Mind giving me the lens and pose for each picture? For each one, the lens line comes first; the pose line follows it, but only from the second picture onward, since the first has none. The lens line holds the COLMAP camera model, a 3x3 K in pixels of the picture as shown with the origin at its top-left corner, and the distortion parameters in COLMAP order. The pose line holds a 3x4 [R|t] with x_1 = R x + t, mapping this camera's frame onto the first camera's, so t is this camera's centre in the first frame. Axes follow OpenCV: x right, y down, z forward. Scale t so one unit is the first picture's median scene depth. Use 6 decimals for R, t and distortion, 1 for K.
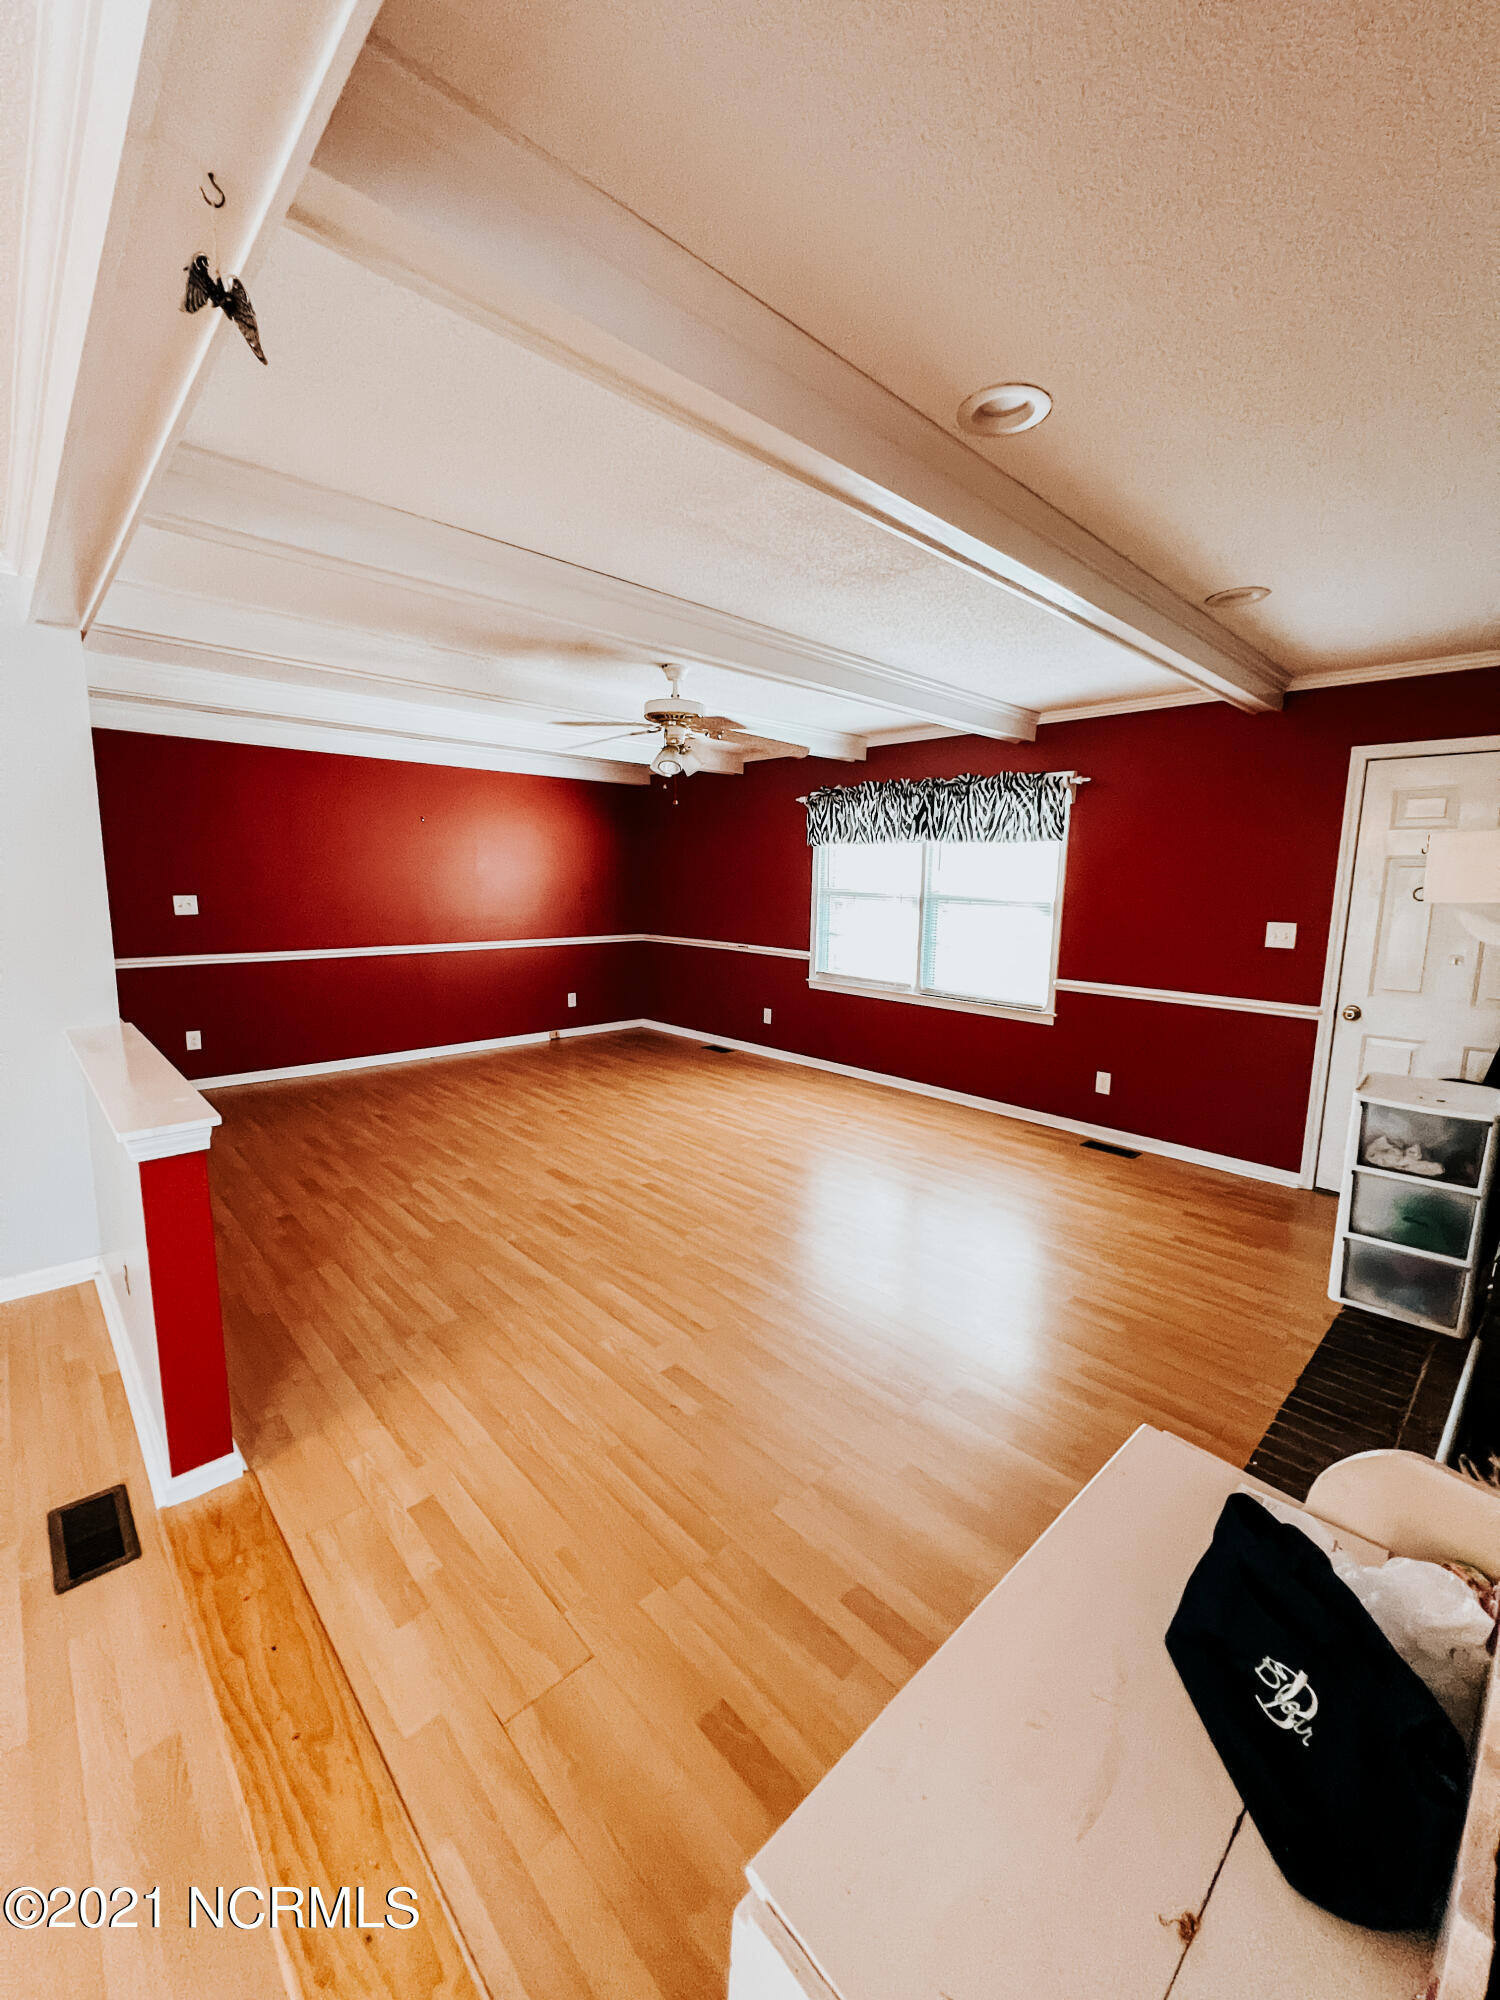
lens RADIAL K [[801.2, 0, 747.1], [0, 801.2, 995.6], [0, 0, 1]] dist [0.003570, -0.000335]
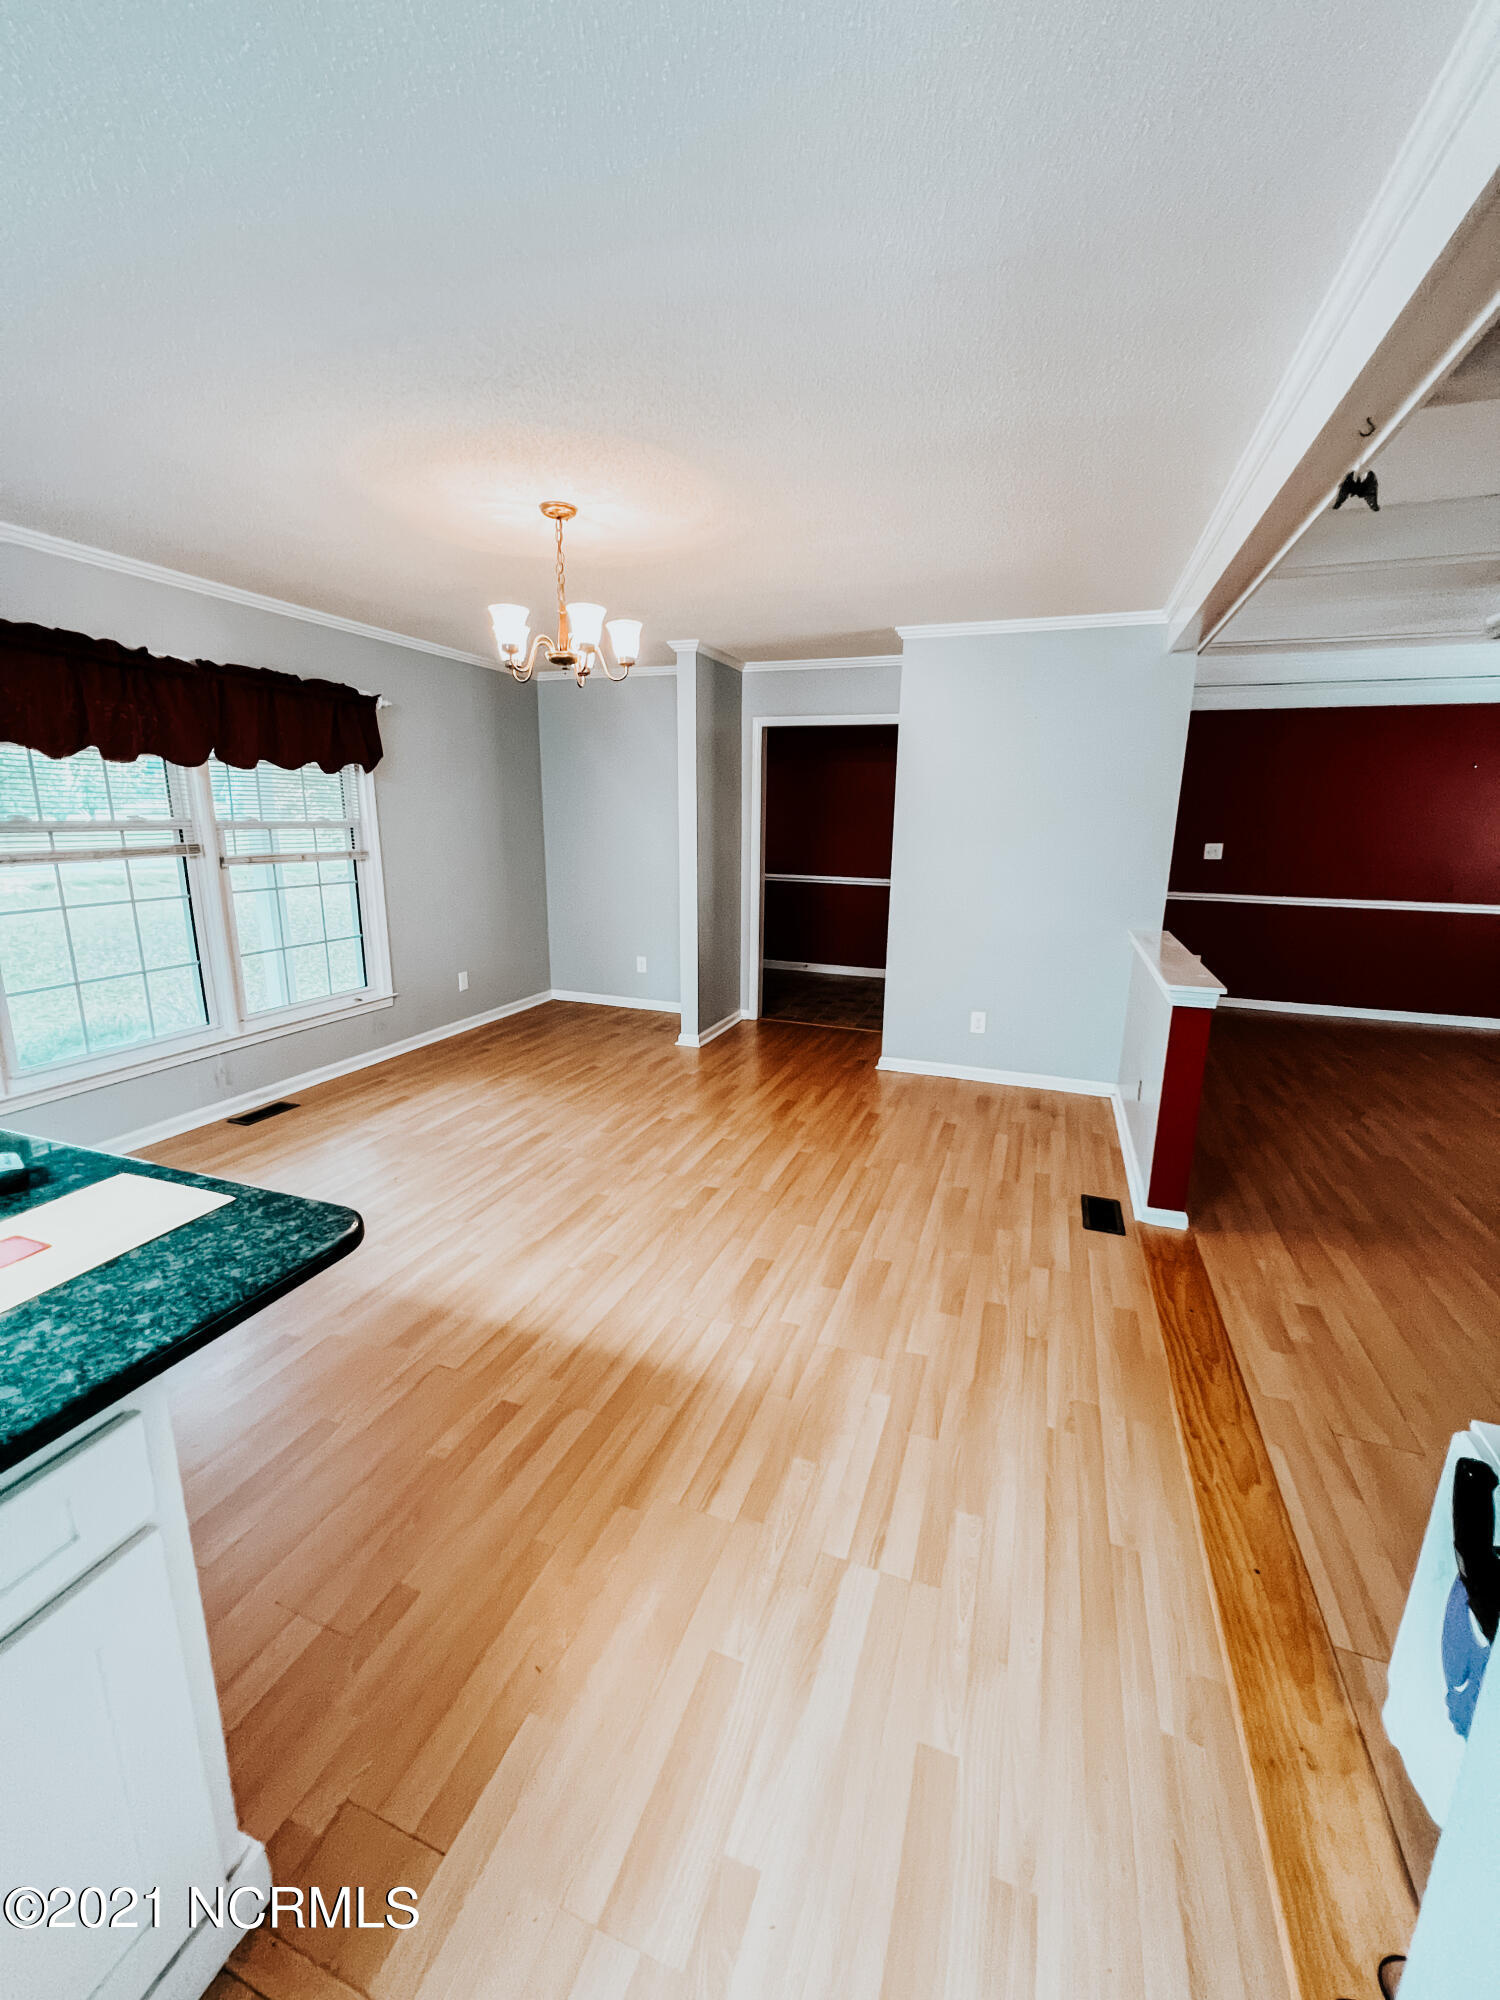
lens RADIAL K [[801.2, 0, 750.6], [0, 801.2, 994.3], [0, 0, 1]] dist [0.003570, -0.000335]
pose [[0.446759, 0.189680, -0.874316, 0.203418], [-0.140011, 0.980048, 0.141076, 0.056713], [0.883631, 0.059387, 0.464402, -0.380706]]
